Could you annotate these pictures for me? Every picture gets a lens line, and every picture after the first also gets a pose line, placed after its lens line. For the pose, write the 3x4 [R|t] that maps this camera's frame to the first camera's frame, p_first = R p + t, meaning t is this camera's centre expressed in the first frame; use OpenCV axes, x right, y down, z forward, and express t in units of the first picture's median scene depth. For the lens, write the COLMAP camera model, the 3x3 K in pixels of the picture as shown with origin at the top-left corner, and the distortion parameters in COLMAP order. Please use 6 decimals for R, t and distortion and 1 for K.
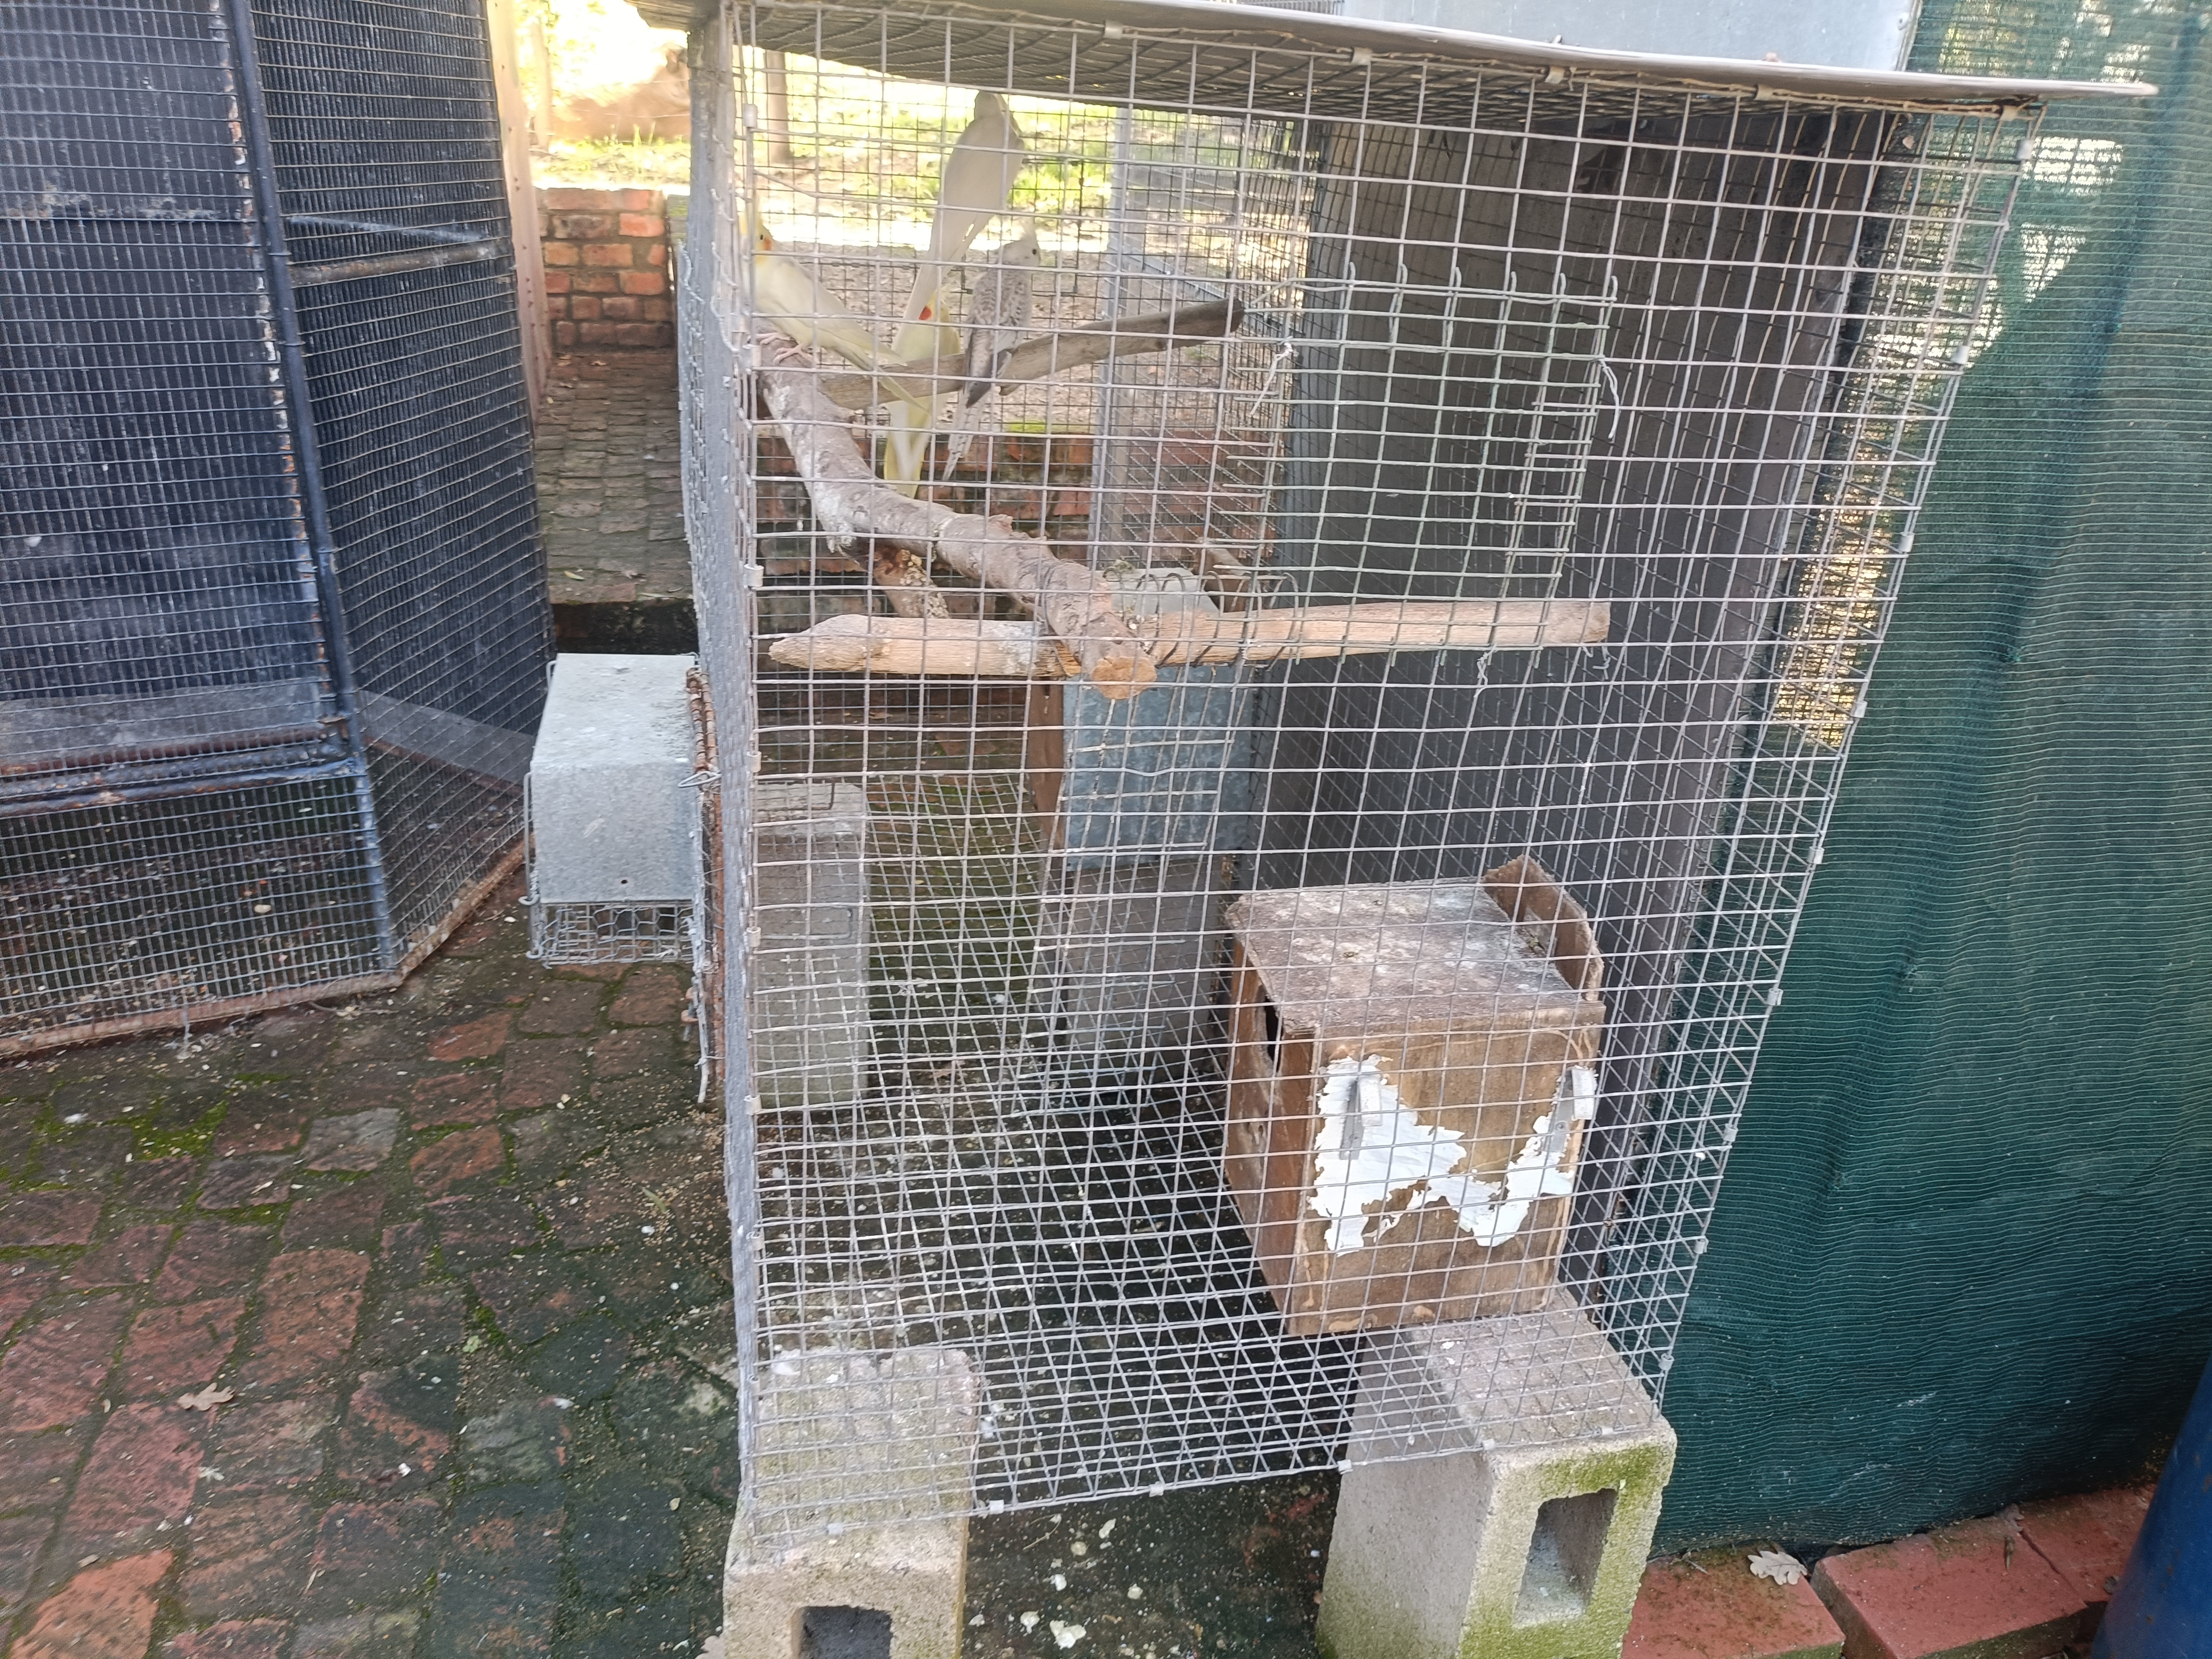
lens RADIAL K [[1658.9, 0, 1091.8], [0, 1658.9, 842.9], [0, 0, 1]] dist [0.045426, -0.028419]
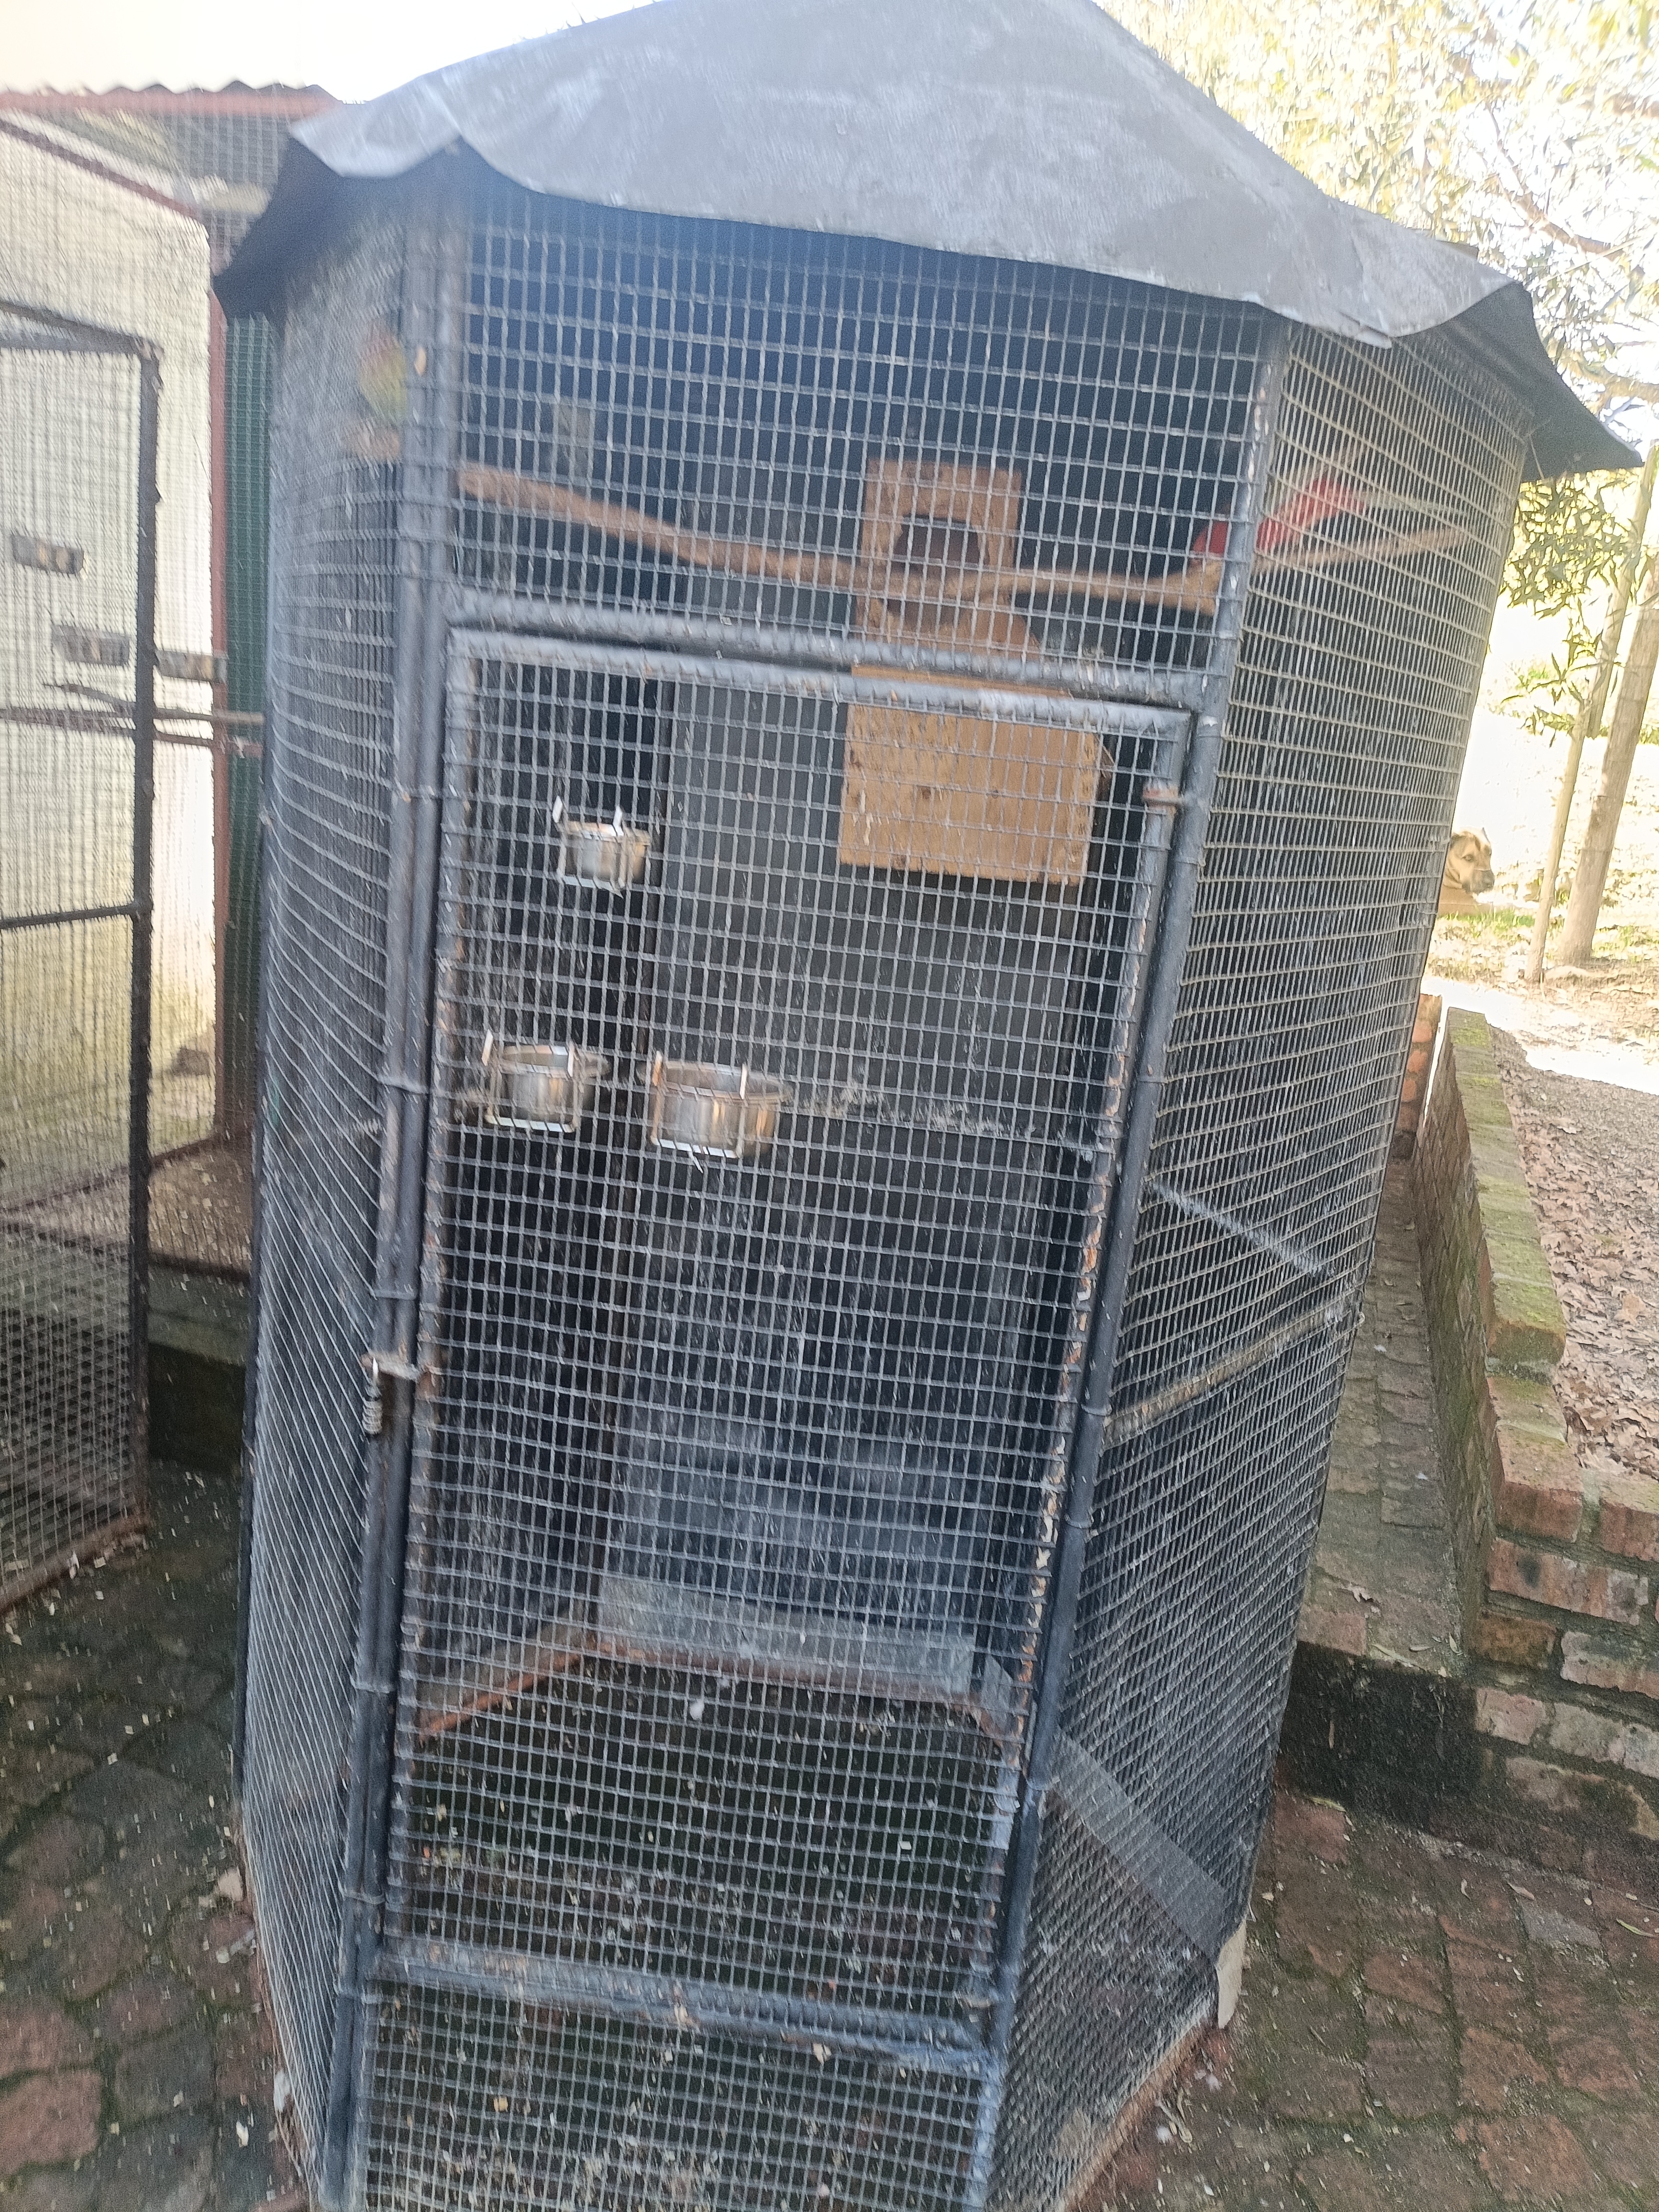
lens RADIAL K [[1658.9, 0, 827.8], [0, 1658.9, 1105.3], [0, 0, 1]] dist [0.045426, -0.028419]
pose [[0.852520, 0.176331, -0.492054, -0.240875], [-0.280266, 0.948822, -0.145563, -0.314968], [0.441204, 0.262002, 0.858309, 0.295753]]
